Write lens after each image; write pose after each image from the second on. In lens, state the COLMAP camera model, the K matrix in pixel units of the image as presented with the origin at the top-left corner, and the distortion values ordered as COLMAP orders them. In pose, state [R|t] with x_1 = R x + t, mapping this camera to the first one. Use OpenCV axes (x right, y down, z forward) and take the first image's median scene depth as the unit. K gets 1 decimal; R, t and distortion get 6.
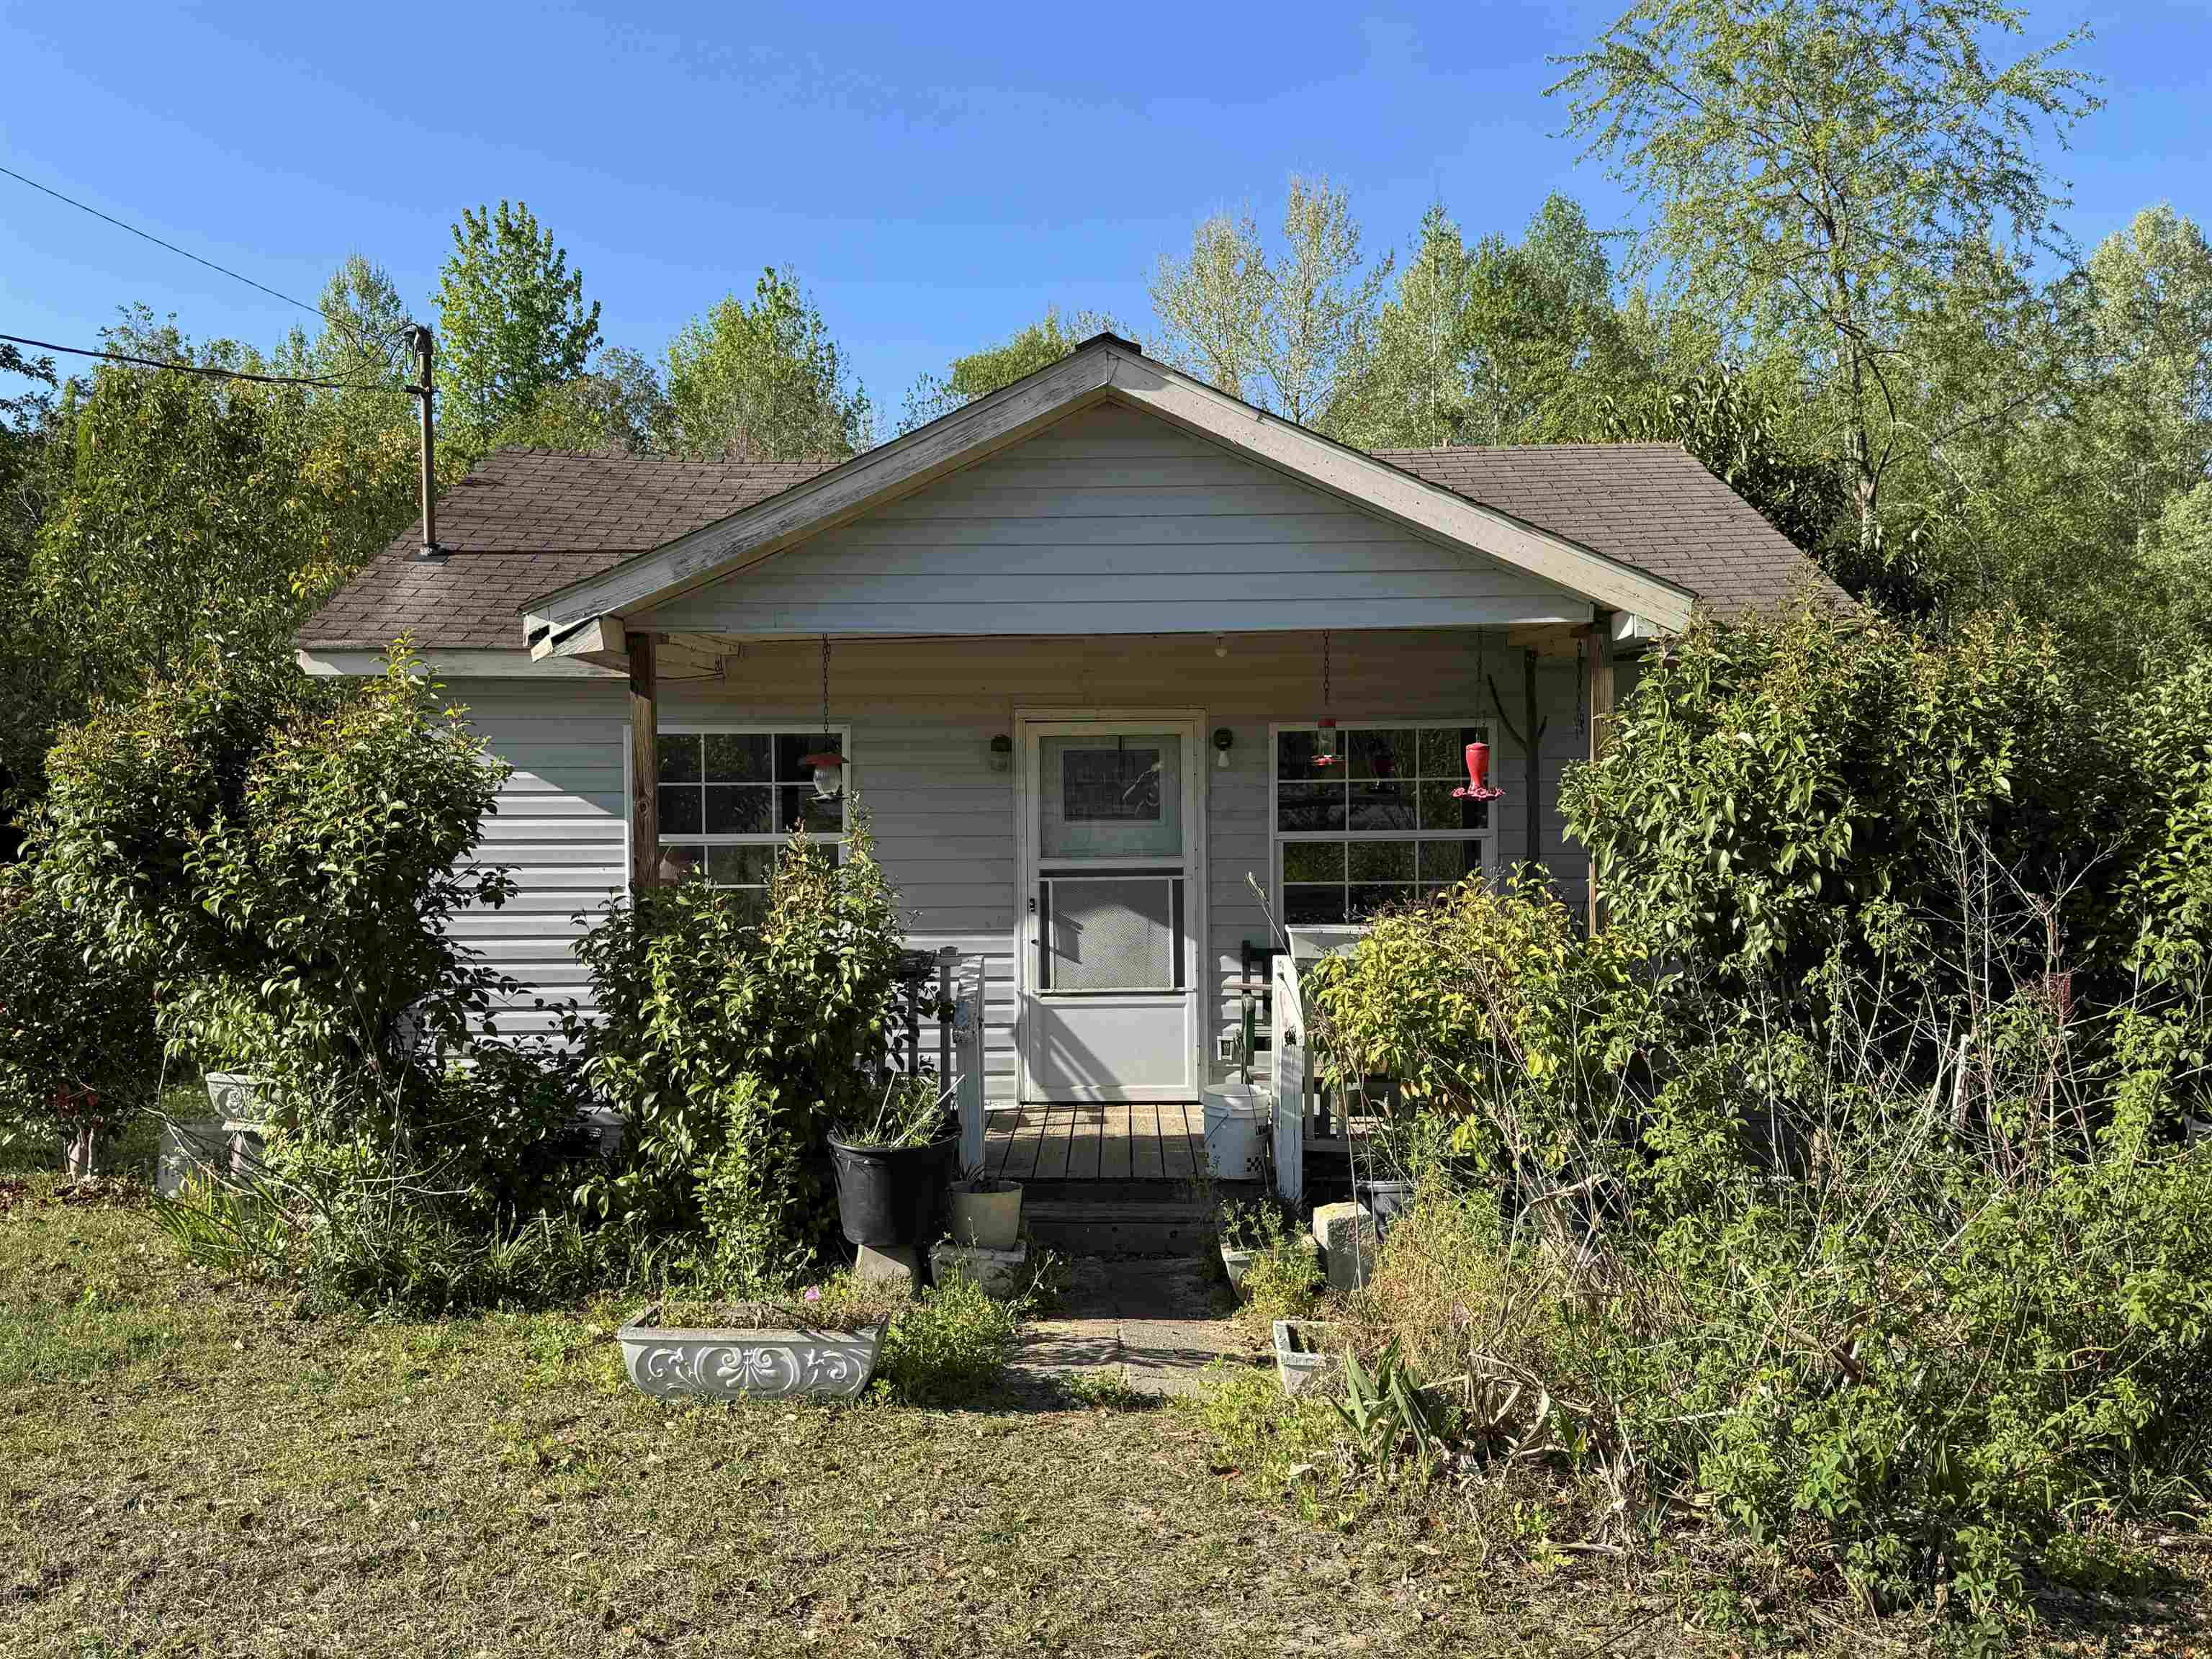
lens RADIAL K [[1821.0, 0, 1120.5], [0, 1821.0, 838.3], [0, 0, 1]] dist [0.014445, -0.018346]
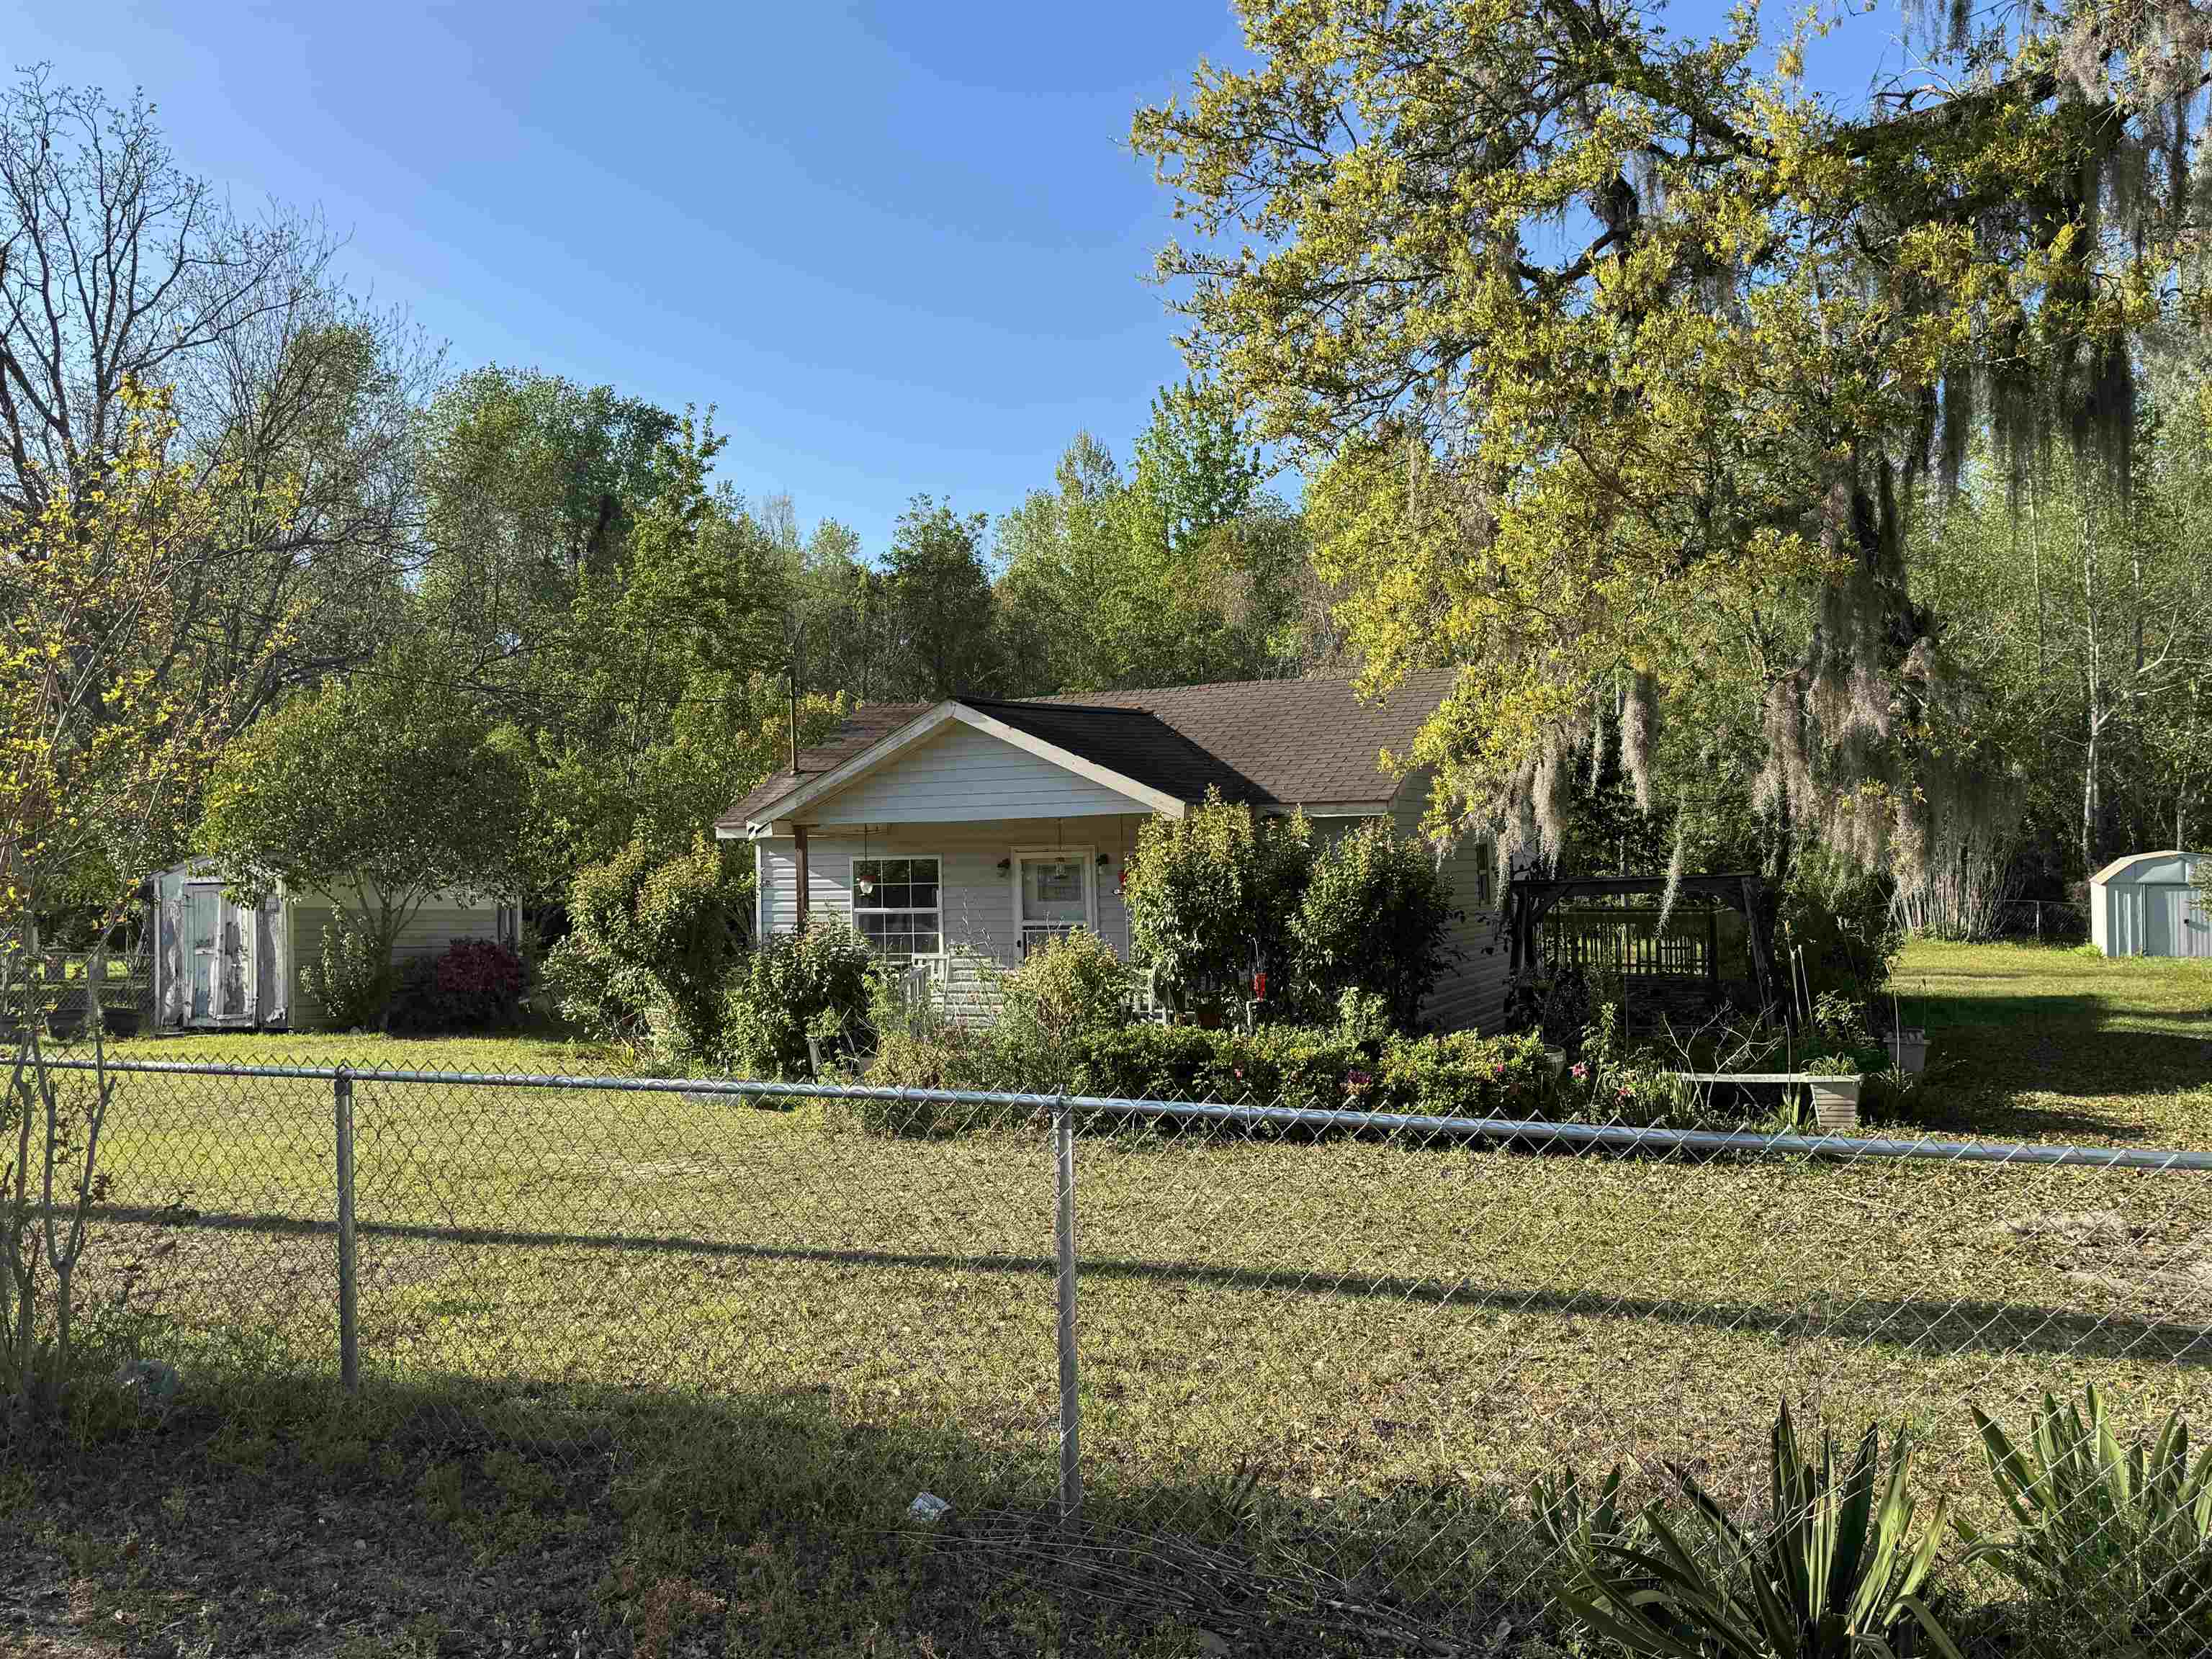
lens RADIAL K [[1821.0, 0, 1118.3], [0, 1821.0, 831.9], [0, 0, 1]] dist [0.014445, -0.018346]
pose [[0.903853, -0.018737, -0.427432, 1.180094], [0.005069, 0.999439, -0.033093, -0.026180], [0.427813, 0.027745, 0.903441, -0.997159]]
